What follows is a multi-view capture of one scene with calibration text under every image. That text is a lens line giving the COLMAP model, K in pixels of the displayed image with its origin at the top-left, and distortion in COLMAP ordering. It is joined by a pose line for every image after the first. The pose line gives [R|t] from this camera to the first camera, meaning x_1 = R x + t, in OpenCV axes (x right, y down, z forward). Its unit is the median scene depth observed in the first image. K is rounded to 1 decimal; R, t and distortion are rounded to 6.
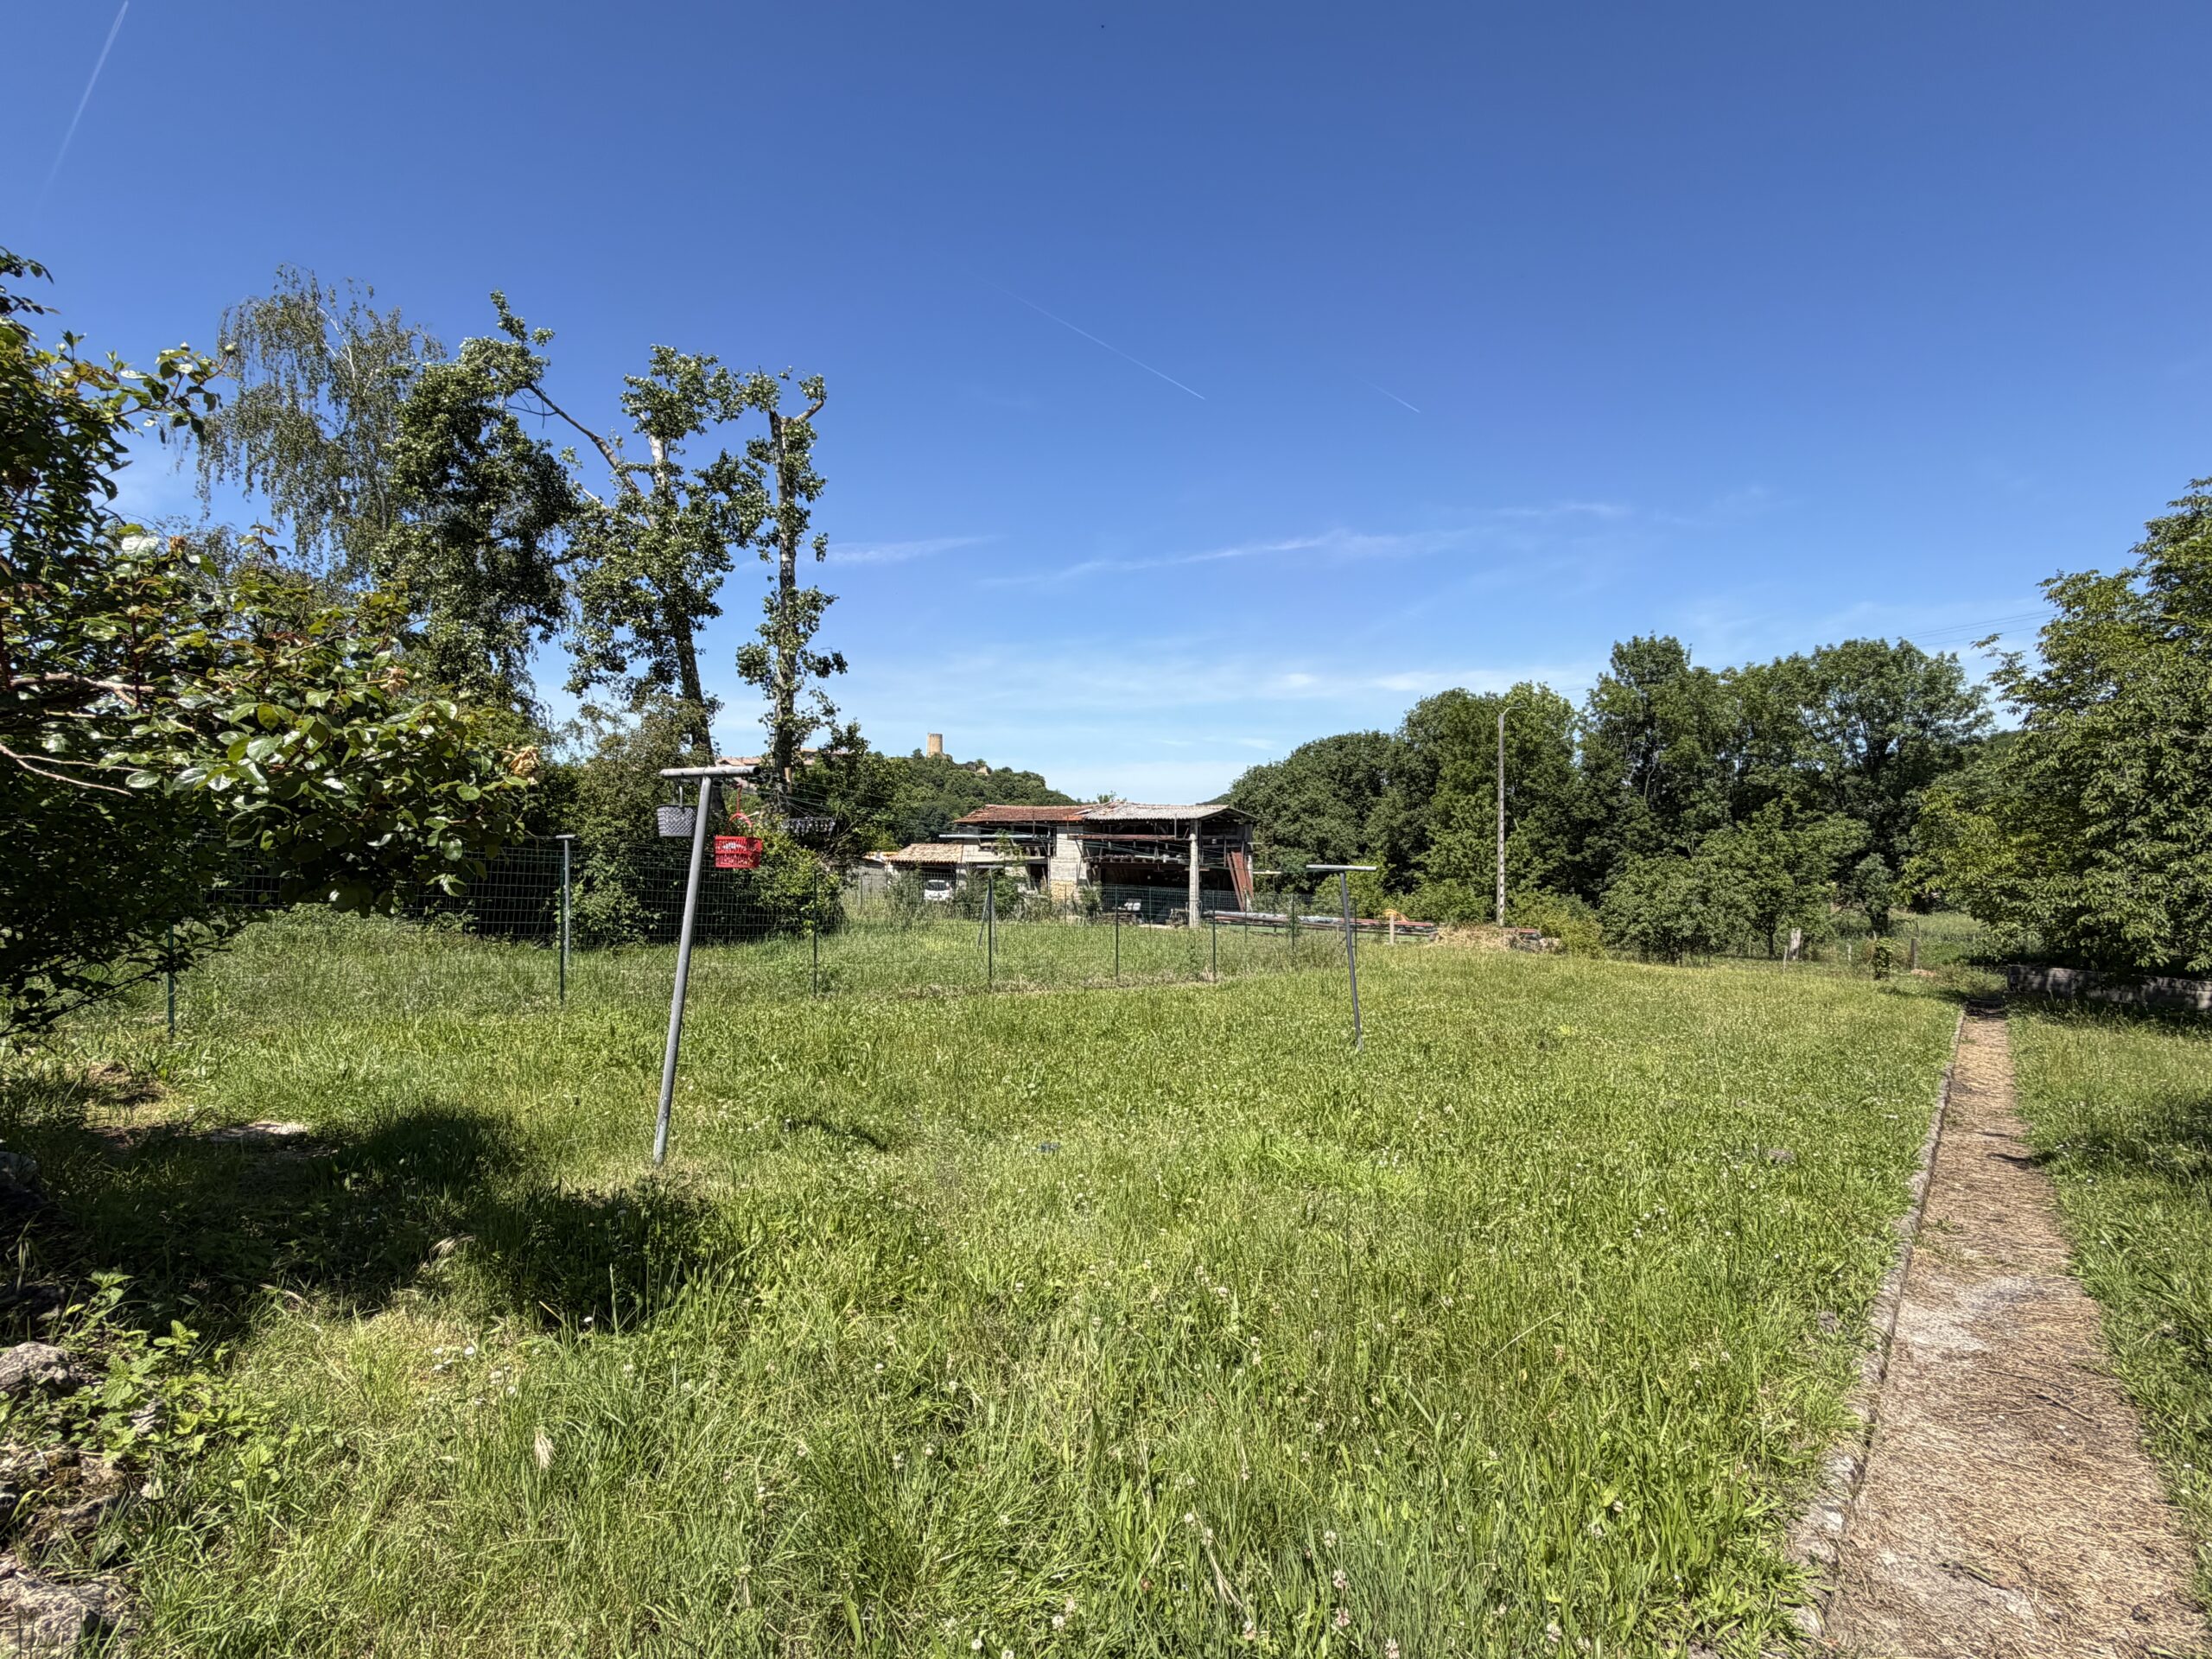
lens RADIAL K [[1088.6, 0, 1106.0], [0, 1088.6, 829.5], [0, 0, 1]] dist [-0.001063, -0.000328]
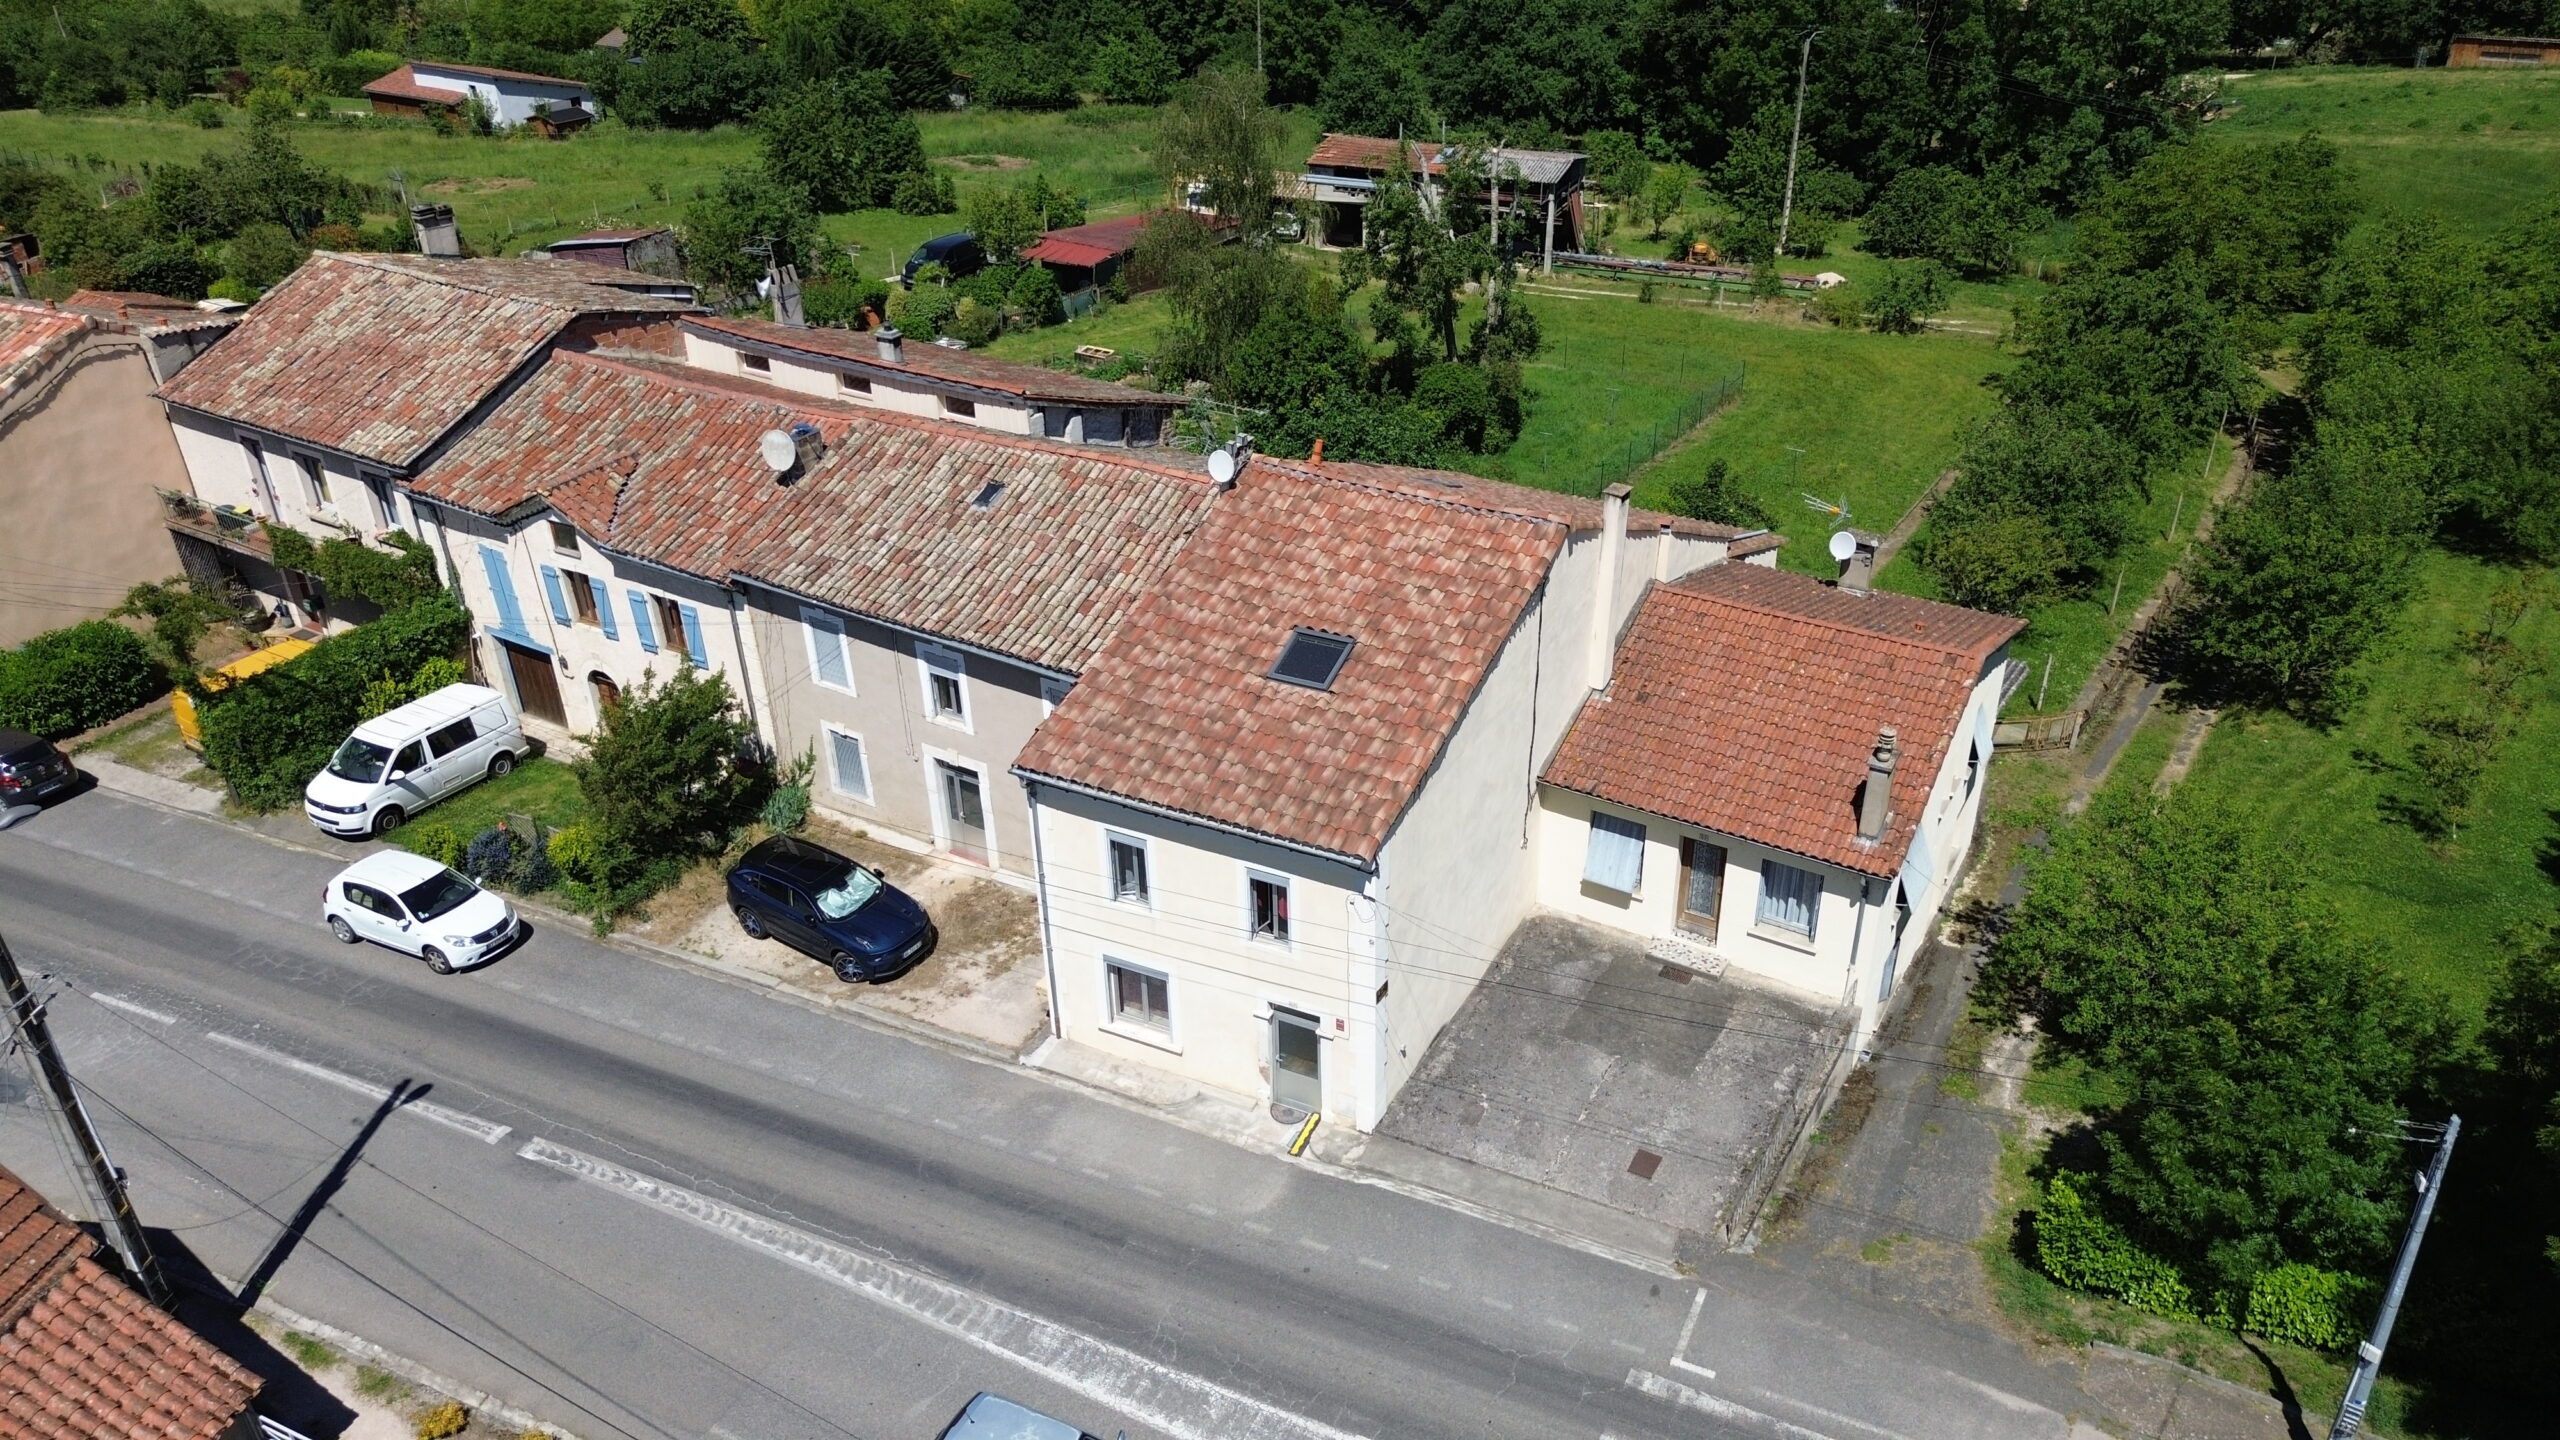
lens RADIAL K [[1799.8, 0, 1280.0], [0, 1799.8, 720.0], [0, 0, 1]] dist [0.045519, -0.035740]
pose [[0.991070, -0.081970, 0.105173, -0.351972], [0.021807, 0.877756, 0.478612, -0.330732], [-0.131548, -0.472045, 0.871705, -0.728864]]
